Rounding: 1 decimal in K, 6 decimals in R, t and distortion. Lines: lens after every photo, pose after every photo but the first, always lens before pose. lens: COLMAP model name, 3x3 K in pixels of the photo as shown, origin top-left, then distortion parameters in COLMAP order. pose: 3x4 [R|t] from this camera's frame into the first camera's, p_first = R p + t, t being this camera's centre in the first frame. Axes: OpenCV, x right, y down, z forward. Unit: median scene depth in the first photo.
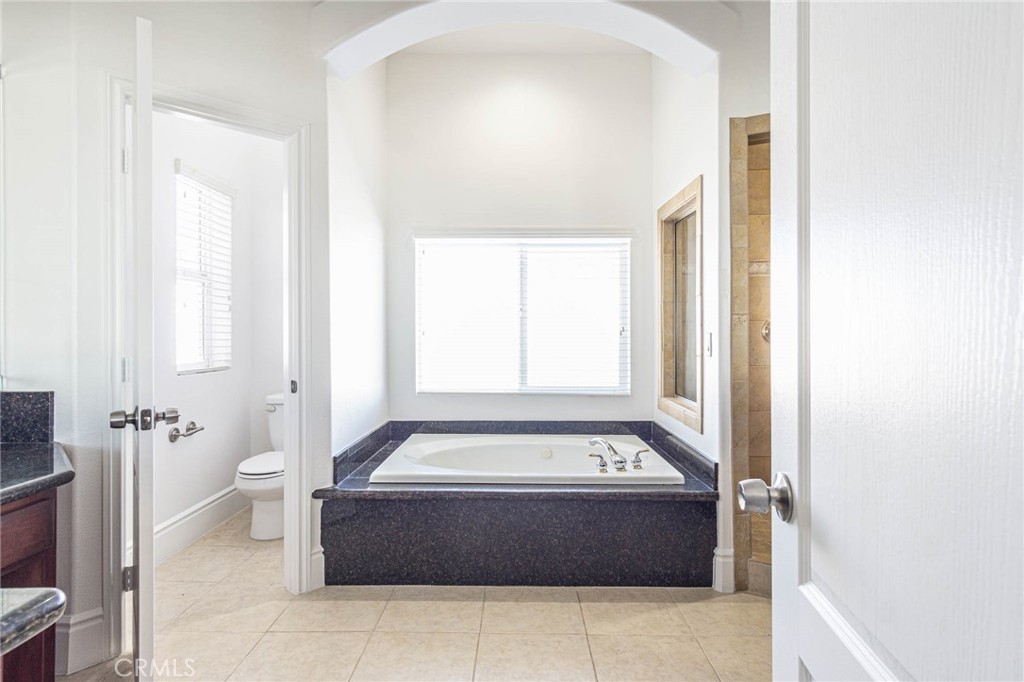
lens RADIAL K [[544.9, 0, 513.8], [0, 544.9, 333.2], [0, 0, 1]] dist [0.006232, 0.001569]
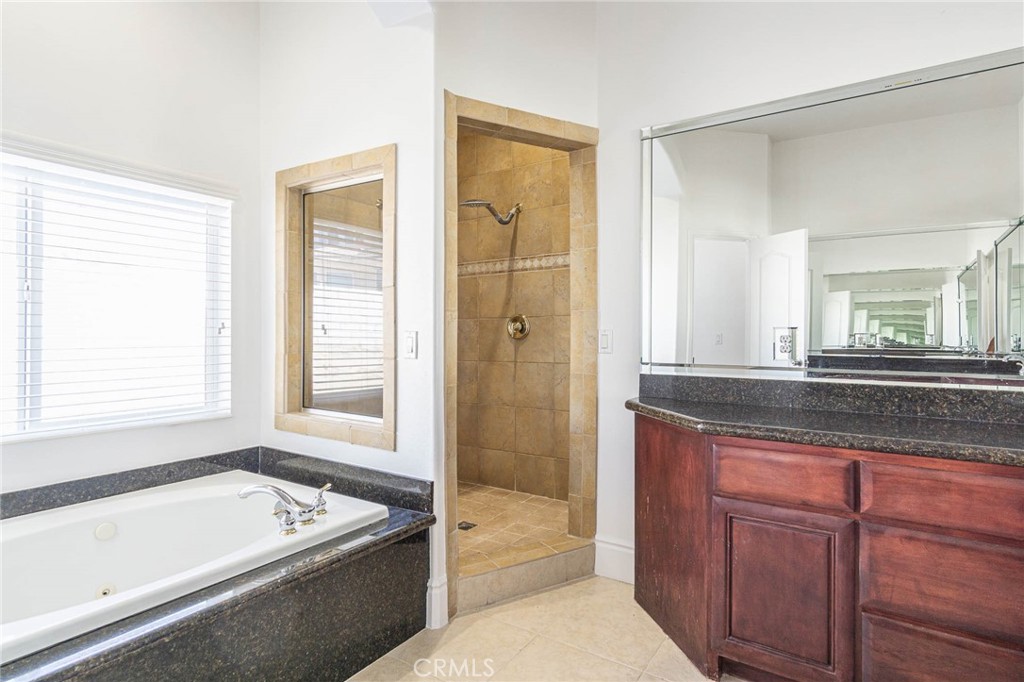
lens RADIAL K [[544.9, 0, 511.7], [0, 544.9, 331.9], [0, 0, 1]] dist [0.006232, 0.001569]
pose [[0.547231, -0.000823, 0.836981, -0.262910], [-0.001919, 0.999996, 0.002238, -0.002075], [-0.836980, -0.002830, 0.547227, 0.389604]]
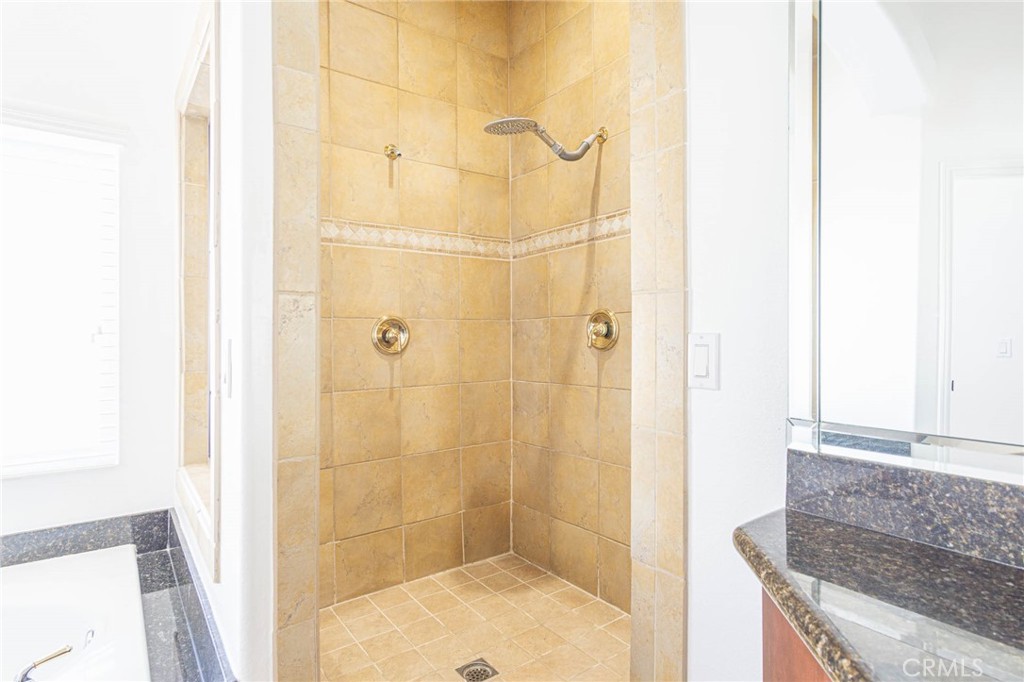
lens RADIAL K [[544.9, 0, 506.9], [0, 544.9, 338.1], [0, 0, 1]] dist [0.006232, 0.001569]
pose [[0.804978, -0.003782, 0.593292, 0.276165], [0.002412, 0.999992, 0.003102, -0.001721], [-0.593299, -0.001066, 0.804981, 0.537855]]
